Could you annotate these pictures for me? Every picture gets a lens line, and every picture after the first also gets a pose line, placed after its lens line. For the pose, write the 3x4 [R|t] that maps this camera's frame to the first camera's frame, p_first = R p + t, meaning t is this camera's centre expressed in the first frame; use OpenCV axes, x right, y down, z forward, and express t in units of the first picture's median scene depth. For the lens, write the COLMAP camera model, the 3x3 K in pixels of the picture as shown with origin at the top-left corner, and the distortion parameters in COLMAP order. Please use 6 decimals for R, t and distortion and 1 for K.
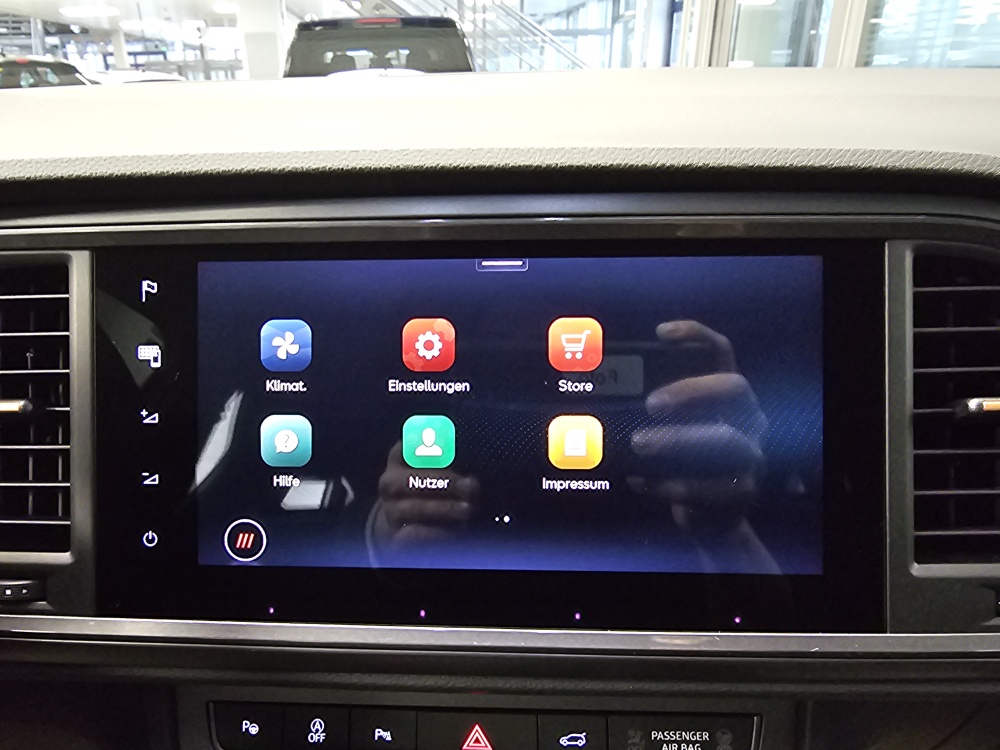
lens RADIAL K [[699.5, 0, 439.4], [0, 699.5, 373.0], [0, 0, 1]] dist [-0.001178, -0.000477]
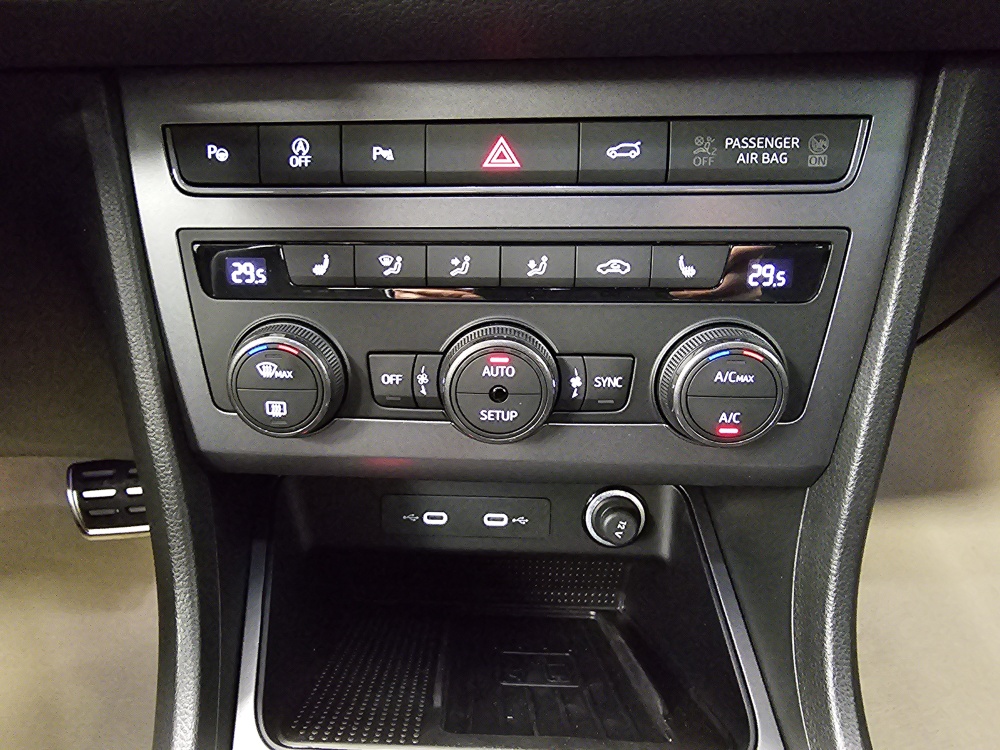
lens RADIAL K [[701.3, 0, 451.3], [0, 701.3, 362.0], [0, 0, 1]] dist [0.000349, 0.000692]
pose [[0.999844, 0.010011, -0.014558, 0.013083], [-0.006588, 0.975794, 0.218591, 0.669767], [0.016394, -0.218461, 0.975708, 0.201125]]
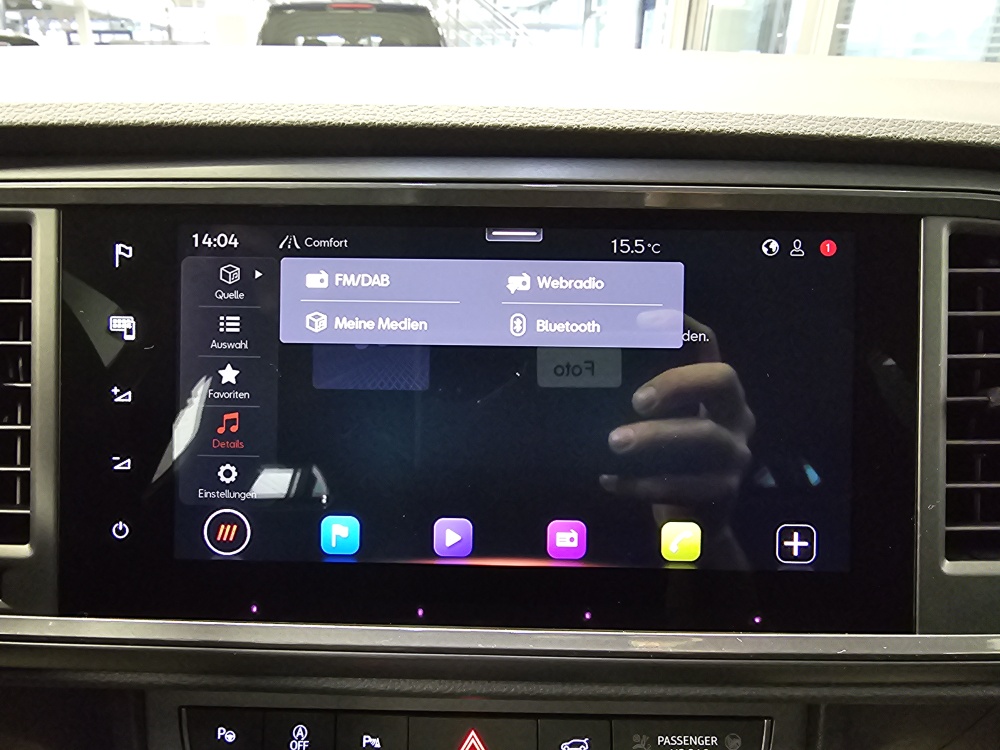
lens RADIAL K [[699.9, 0, 439.0], [0, 699.9, 364.4], [0, 0, 1]] dist [0.002437, -0.000934]
pose [[0.998877, 0.015129, 0.044897, -0.046825], [-0.015230, 0.999882, 0.001907, 0.015180], [-0.044863, -0.002589, 0.998990, 0.079597]]
